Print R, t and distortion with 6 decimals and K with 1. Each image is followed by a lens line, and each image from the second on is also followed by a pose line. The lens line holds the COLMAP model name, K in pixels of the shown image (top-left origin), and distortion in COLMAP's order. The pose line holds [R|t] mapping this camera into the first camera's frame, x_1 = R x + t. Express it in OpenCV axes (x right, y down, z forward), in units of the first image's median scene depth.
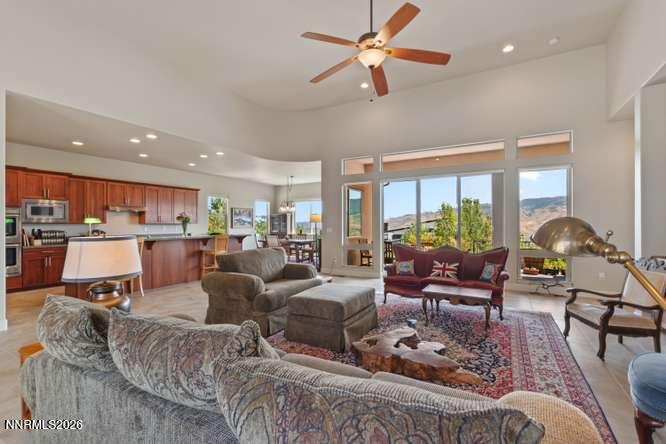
lens RADIAL K [[303.7, 0, 337.9], [0, 303.7, 222.9], [0, 0, 1]] dist [-0.000133, -0.000044]
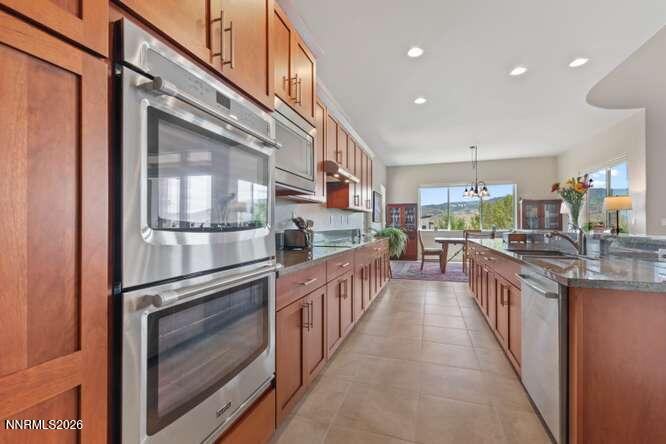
lens RADIAL K [[291.0, 0, 334.8], [0, 291.0, 223.3], [0, 0, 1]] dist [-0.002259, -0.000682]
pose [[0.979446, 0.003186, 0.201680, -0.968658], [-0.003617, 0.999992, 0.001768, 0.033099], [-0.201672, -0.002461, 0.979450, 0.693931]]
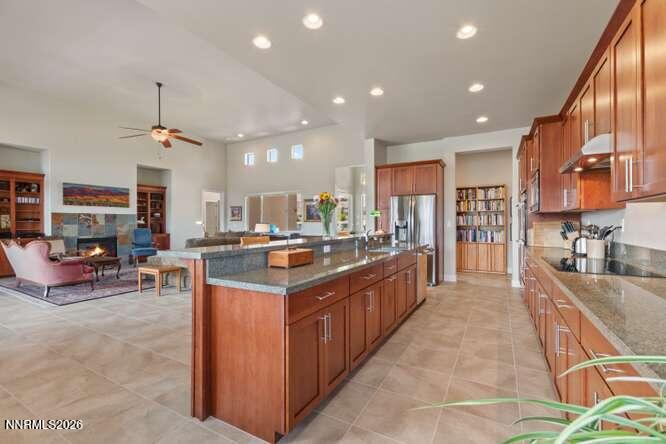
lens RADIAL K [[291.0, 0, 334.8], [0, 291.0, 223.3], [0, 0, 1]] dist [-0.002259, -0.000682]
pose [[-0.999977, 0.006671, -0.001385, -0.542738], [0.006678, 0.999967, -0.004697, 0.022024], [0.001354, -0.004706, -0.999988, 1.569913]]
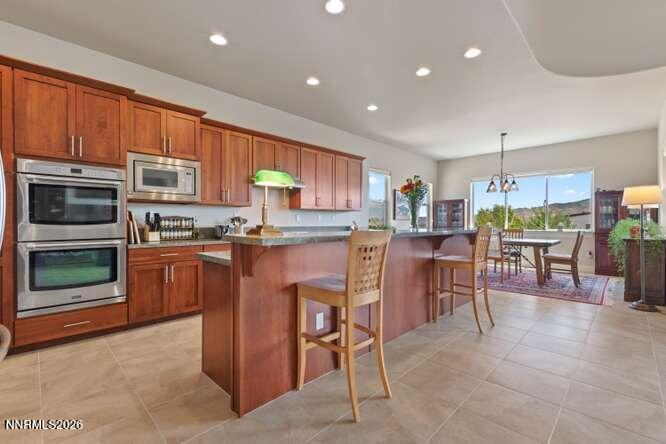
lens RADIAL K [[298.3, 0, 332.7], [0, 298.3, 220.9], [0, 0, 1]] dist [0.002792, -0.000356]
pose [[0.963827, 0.005764, -0.266467, -0.528663], [-0.004682, 0.999978, 0.004693, 0.030379], [0.266488, -0.003276, 0.963833, 0.559959]]
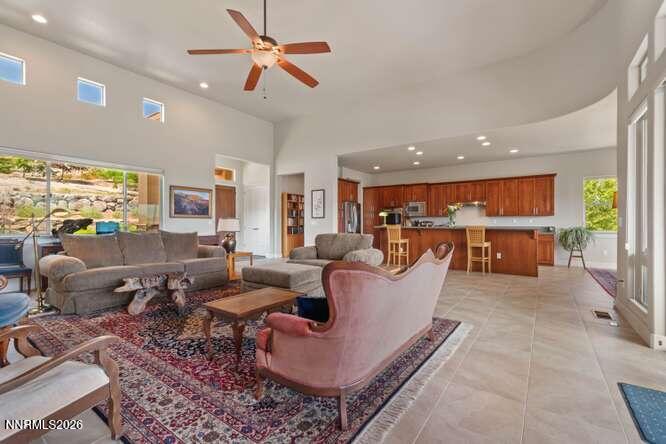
lens RADIAL K [[298.3, 0, 332.7], [0, 298.3, 220.9], [0, 0, 1]] dist [0.002792, -0.000356]
pose [[-0.120568, -0.006093, -0.992686, 0.628245], [0.006473, 0.999955, -0.006924, 0.029809], [0.992684, -0.007261, -0.120523, 0.746607]]
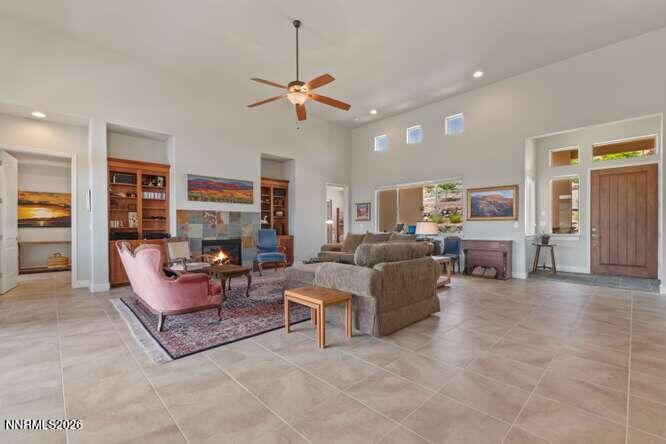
lens RADIAL K [[287.1, 0, 338.5], [0, 287.1, 229.1], [0, 0, 1]] dist [0.001403, -0.000056]
pose [[-0.959733, 0.004394, 0.280878, -0.223325], [0.005017, 0.999986, 0.001498, 0.033517], [-0.280868, 0.002847, -0.959742, 1.201171]]
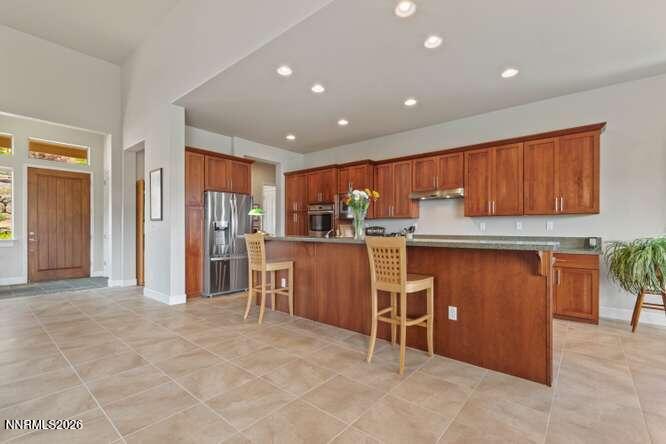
lens RADIAL K [[306.9, 0, 338.6], [0, 306.9, 228.3], [0, 0, 1]] dist [0.001915, 0.000299]
pose [[-0.185977, 0.002090, -0.982552, -0.017101], [0.005262, 0.999986, 0.001132, 0.029532], [0.982540, -0.004959, -0.185985, 1.113863]]
